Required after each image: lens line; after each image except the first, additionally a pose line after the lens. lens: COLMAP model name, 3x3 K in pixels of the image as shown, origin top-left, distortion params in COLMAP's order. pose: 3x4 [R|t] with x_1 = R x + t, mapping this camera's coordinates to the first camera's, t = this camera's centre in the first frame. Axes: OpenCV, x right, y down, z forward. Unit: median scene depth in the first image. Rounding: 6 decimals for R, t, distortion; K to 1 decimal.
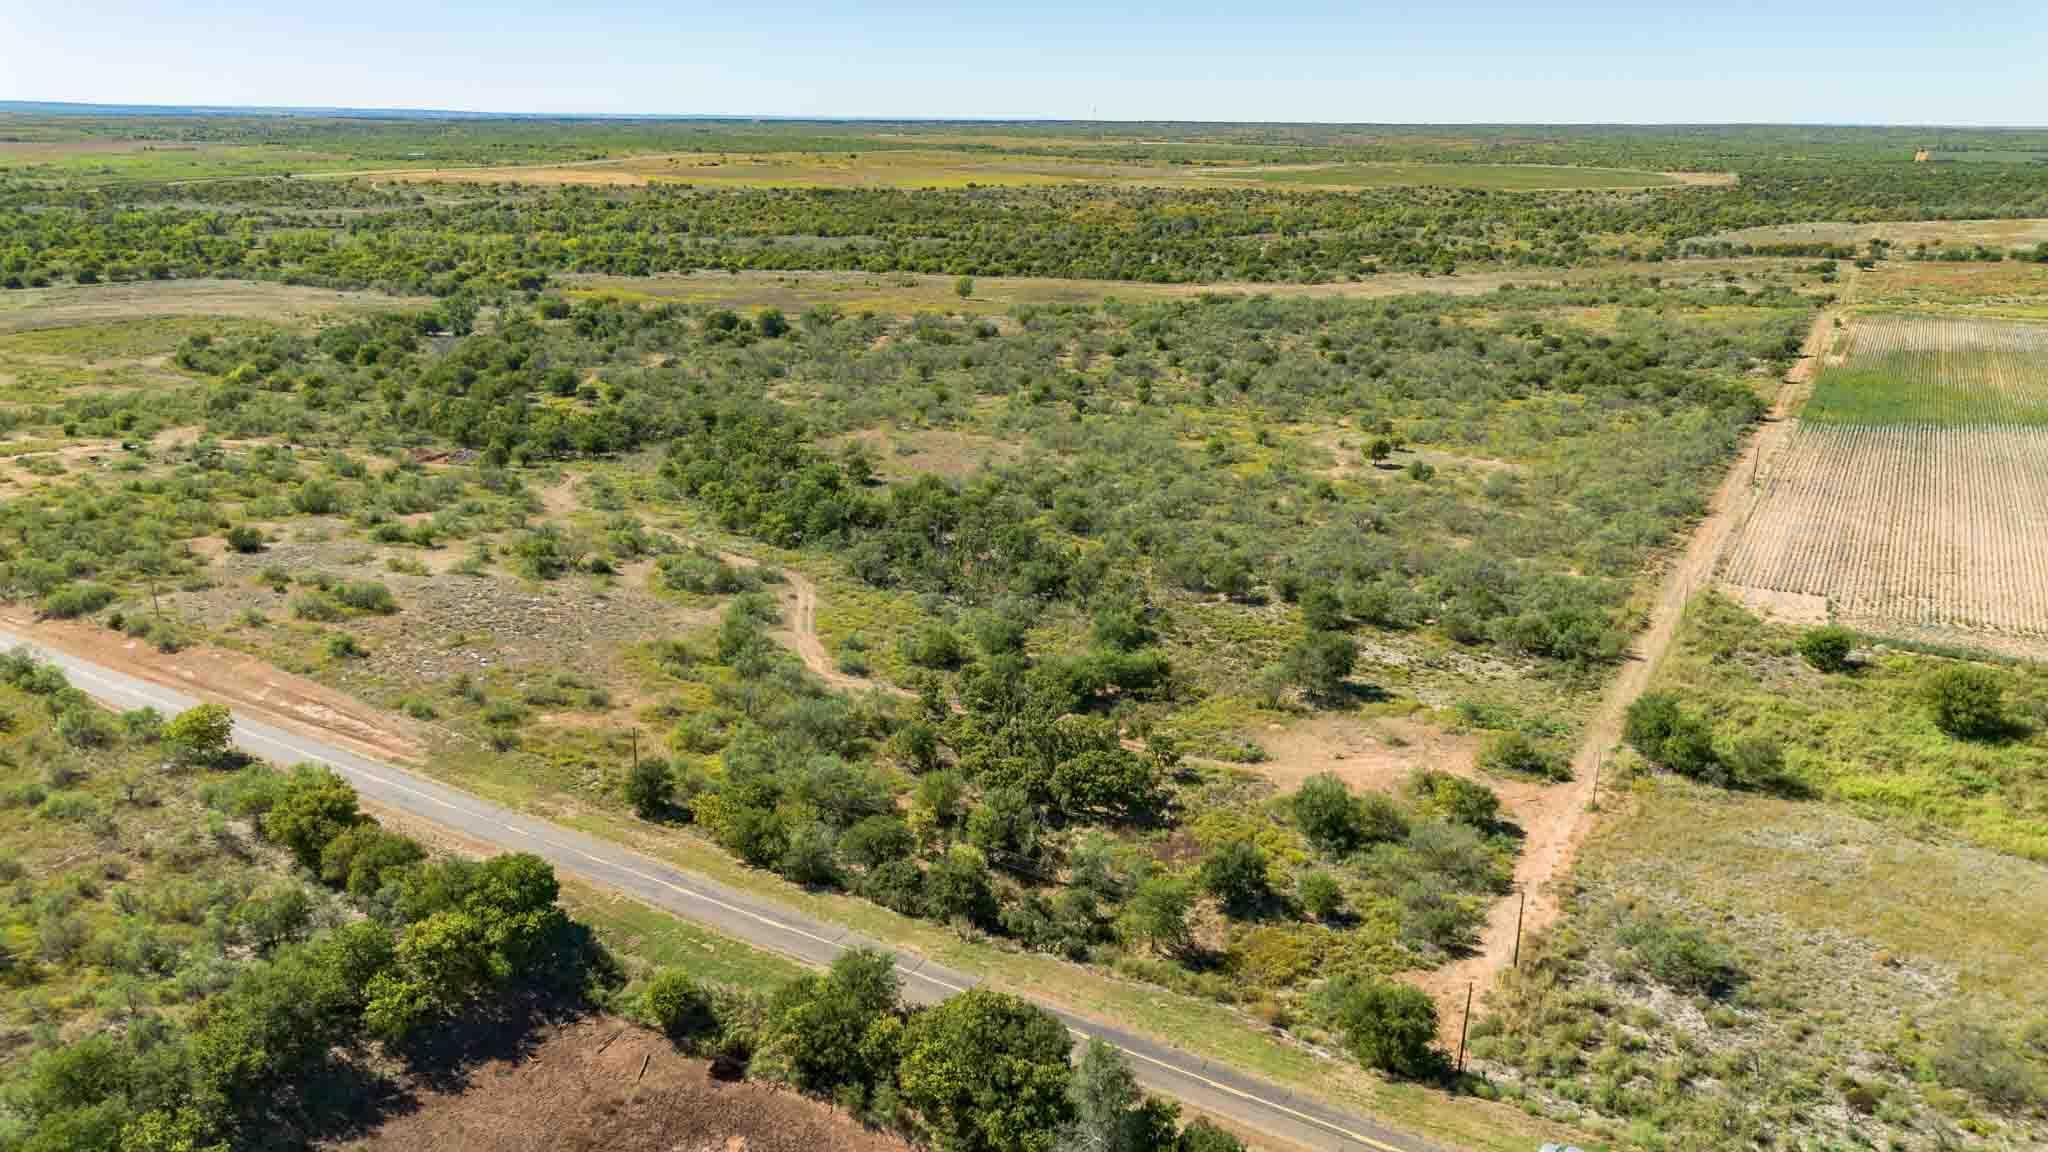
lens RADIAL K [[1457.3, 0, 1030.5], [0, 1457.3, 571.1], [0, 0, 1]] dist [0.075584, -0.080565]
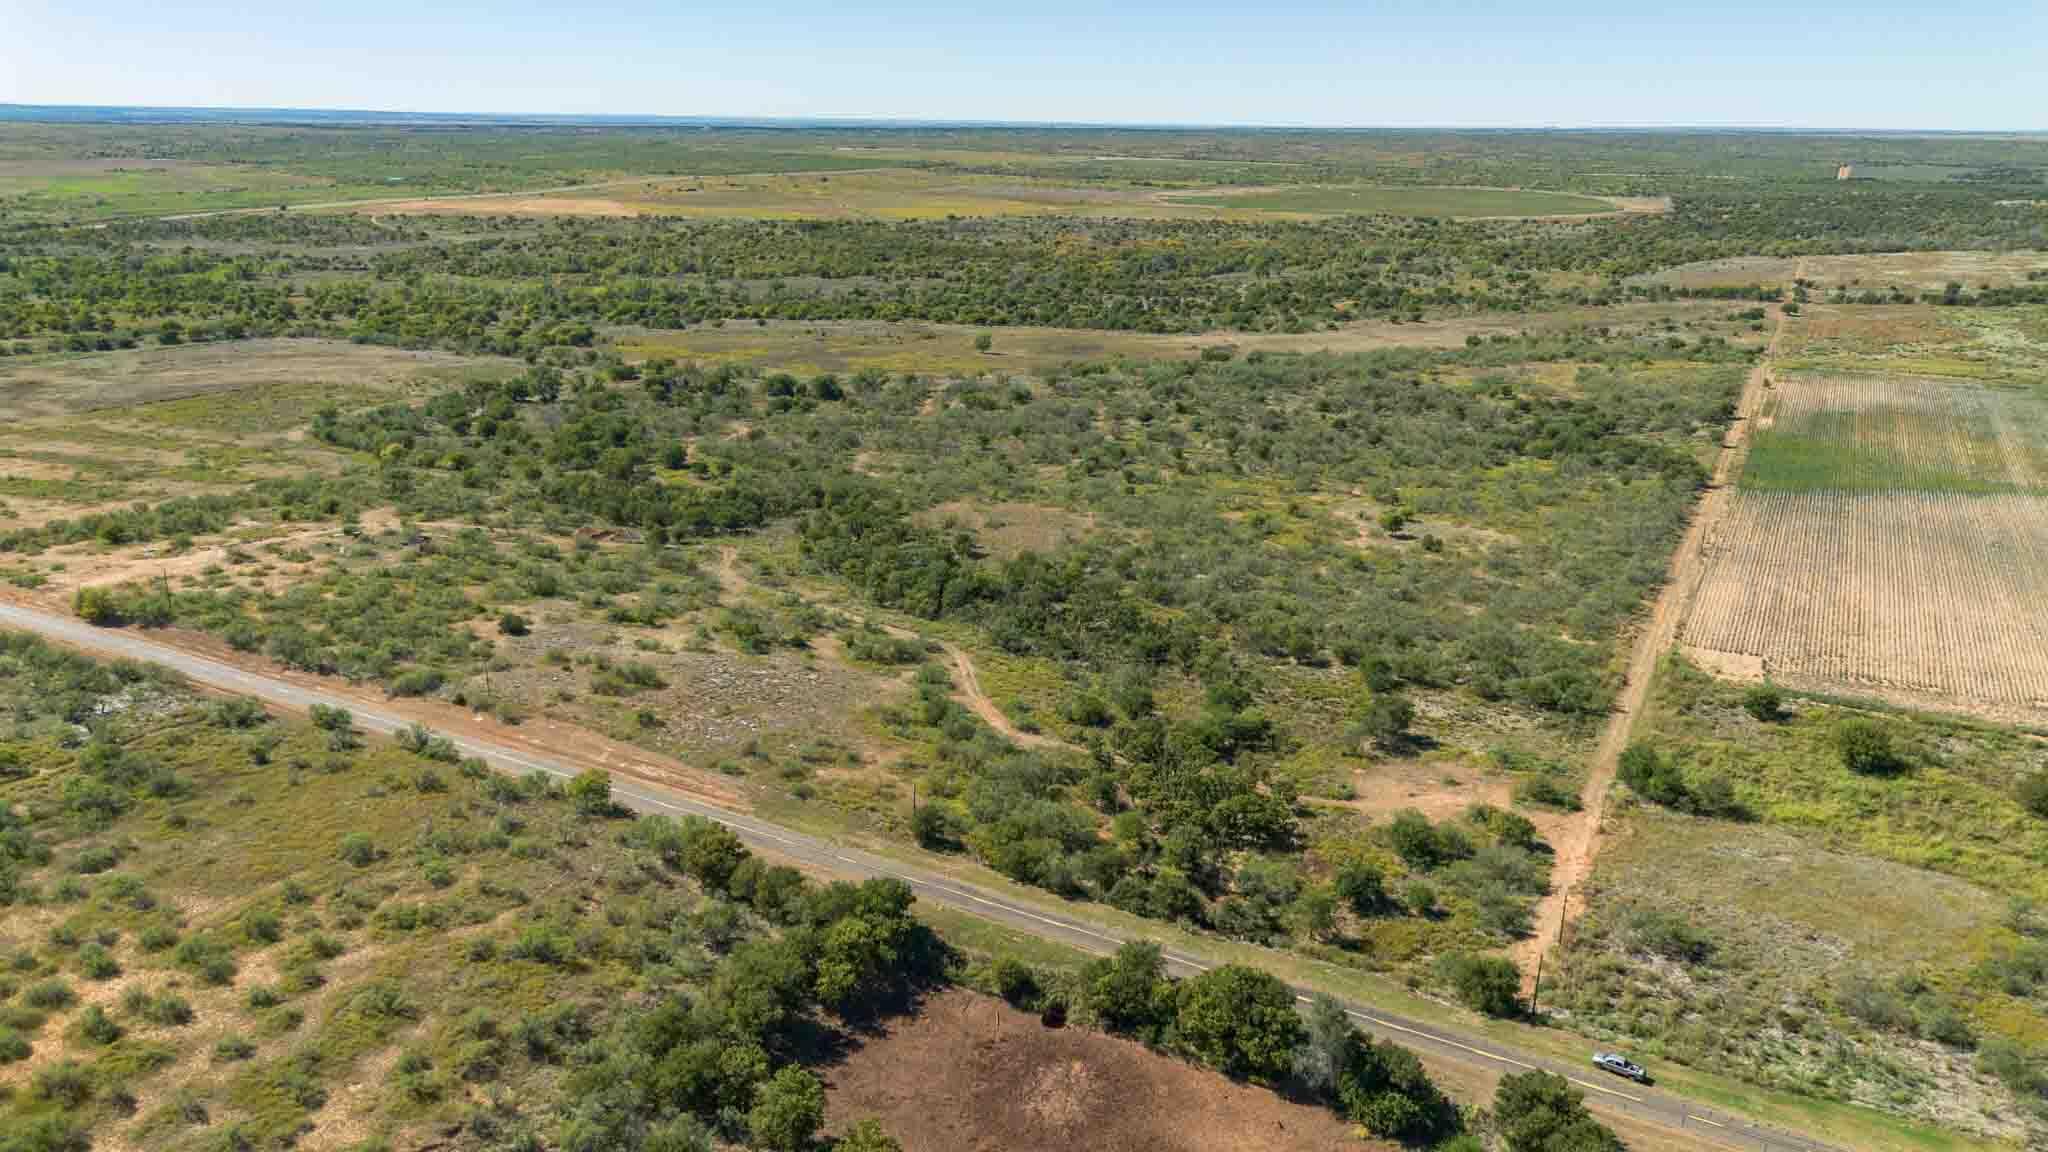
lens RADIAL K [[1457.3, 0, 1024.6], [0, 1457.3, 567.6], [0, 0, 1]] dist [0.075584, -0.080565]
pose [[0.999405, -0.010583, 0.032825, -0.159906], [0.010629, 0.999943, -0.001215, -0.072023], [-0.032810, 0.001563, 0.999460, -0.291928]]
